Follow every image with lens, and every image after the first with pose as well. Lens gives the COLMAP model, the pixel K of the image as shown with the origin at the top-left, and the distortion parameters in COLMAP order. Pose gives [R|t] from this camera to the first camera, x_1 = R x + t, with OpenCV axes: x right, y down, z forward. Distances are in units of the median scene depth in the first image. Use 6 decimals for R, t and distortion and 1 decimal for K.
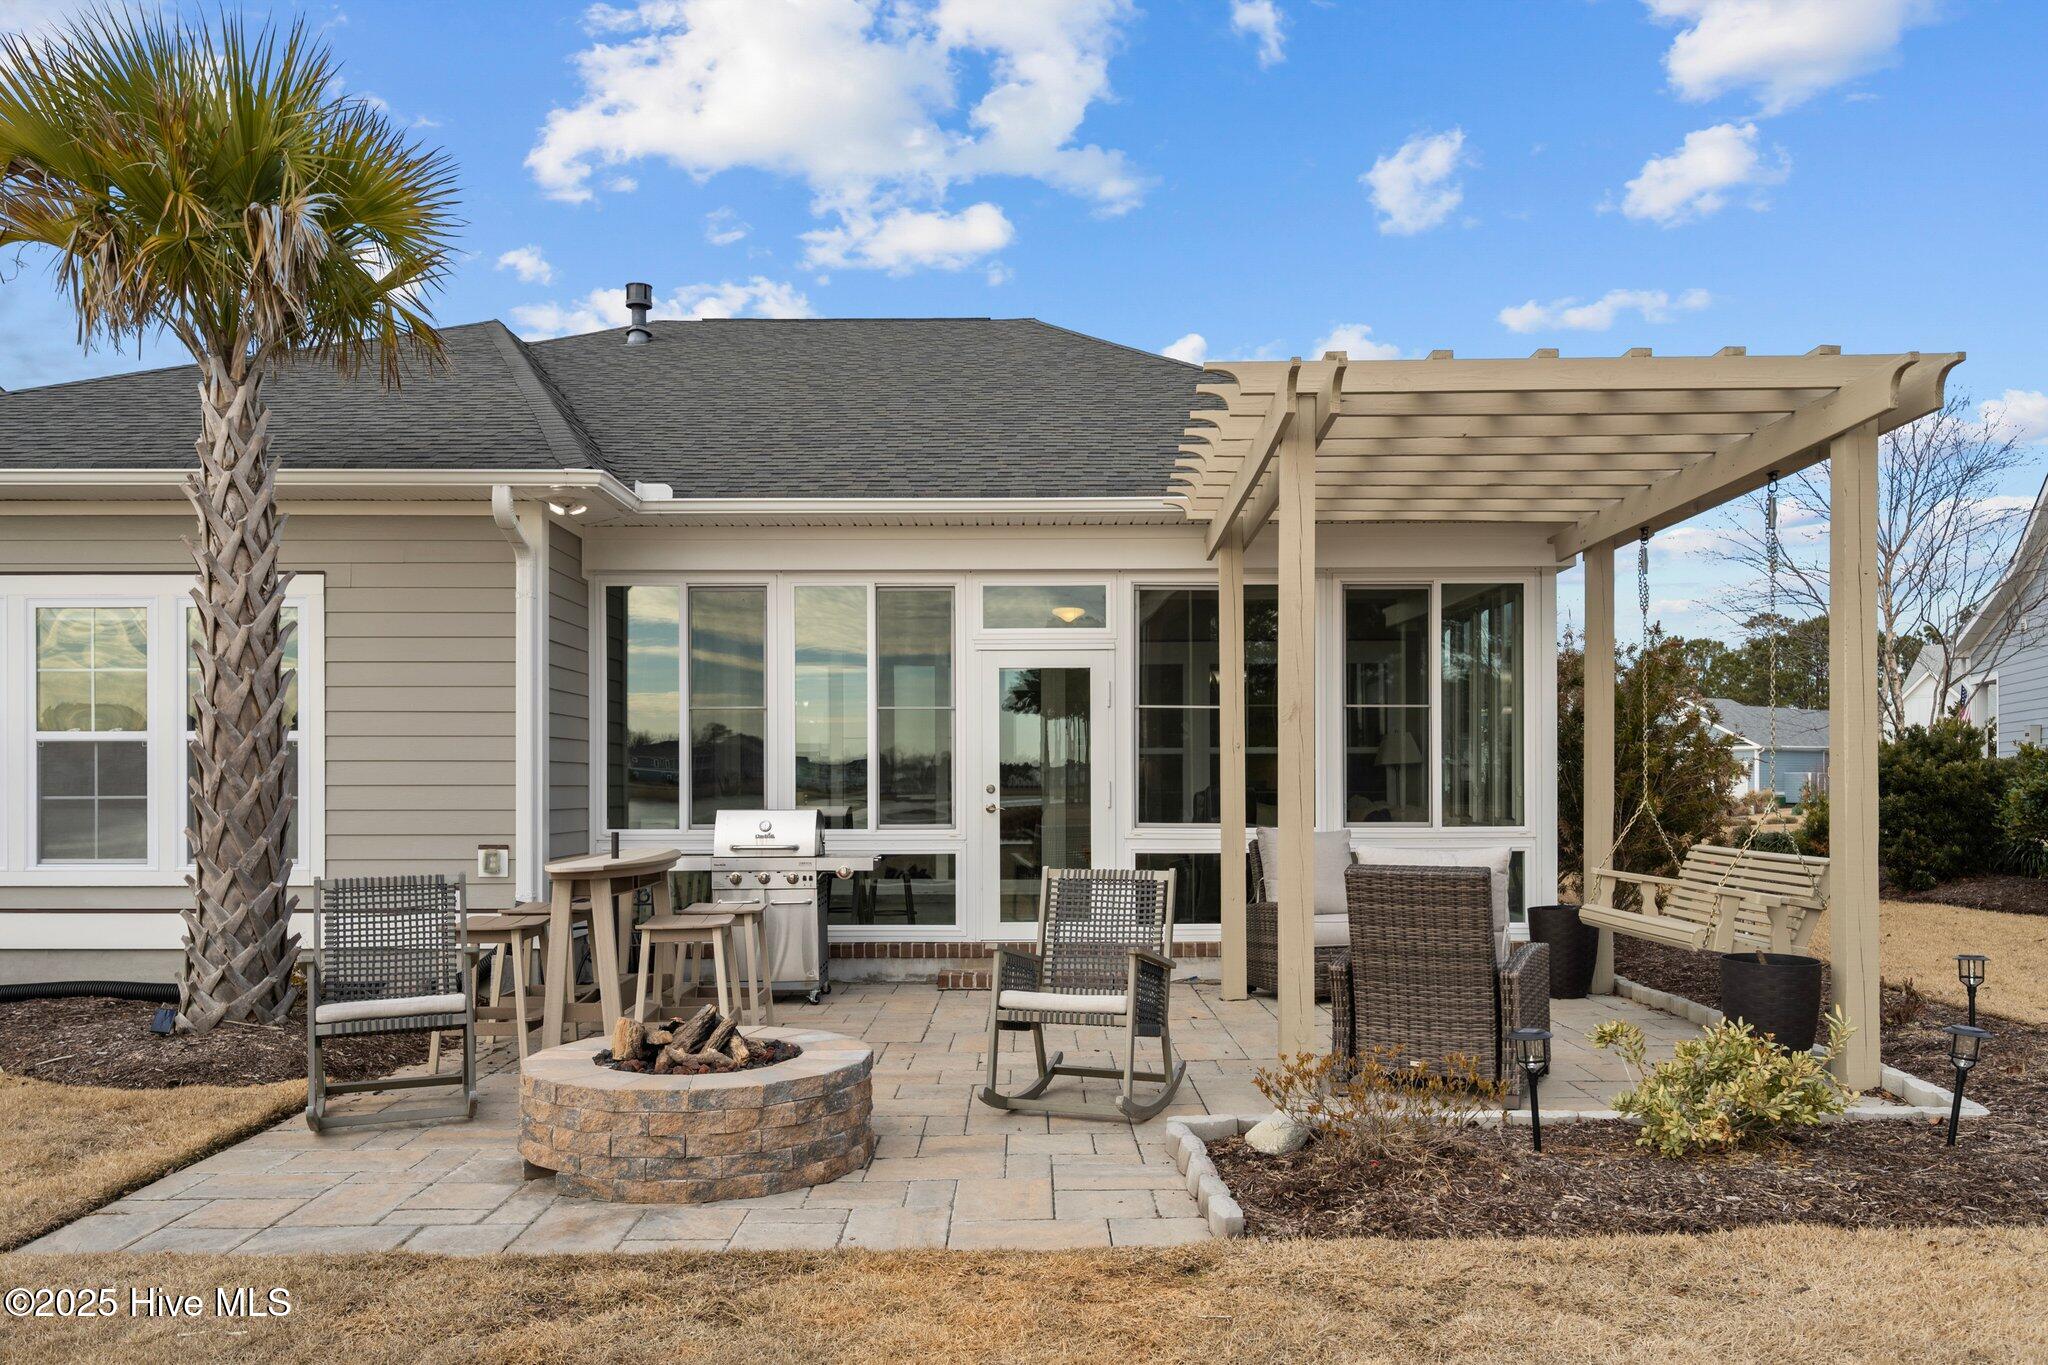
lens RADIAL K [[1559.2, 0, 1020.6], [0, 1559.2, 805.5], [0, 0, 1]] dist [0.007866, 0.002435]
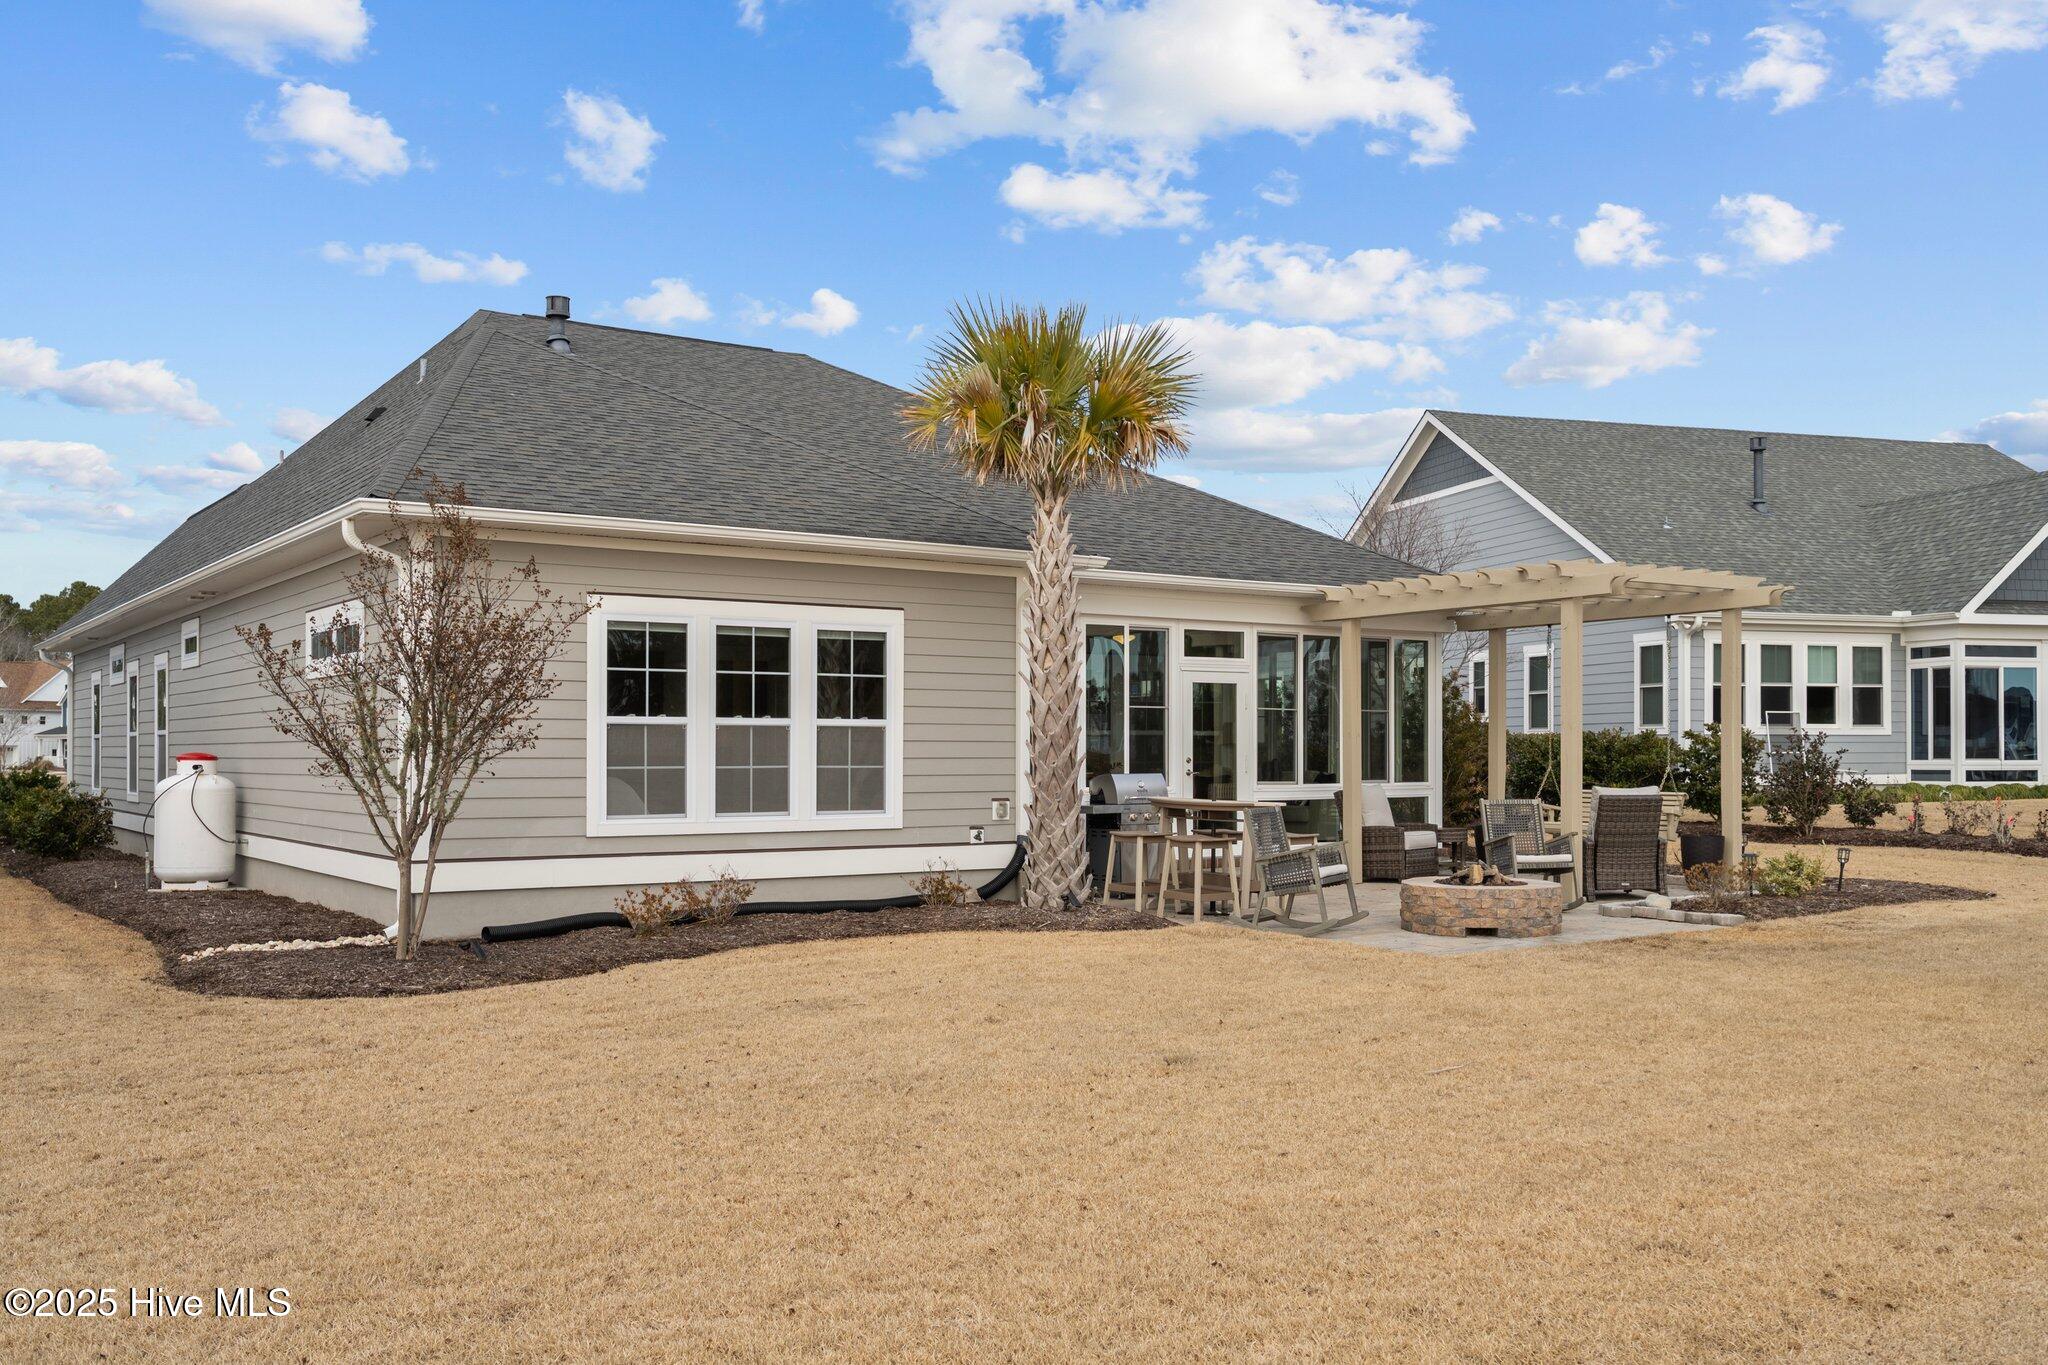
lens RADIAL K [[1820.0, 0, 1021.8], [0, 1820.0, 823.0], [0, 0, 1]] dist [0.003374, 0.000253]
pose [[0.817439, -0.020669, 0.575644, -1.258527], [0.003447, 0.999514, 0.030994, -0.004035], [-0.576005, -0.023351, 0.817113, -0.411636]]
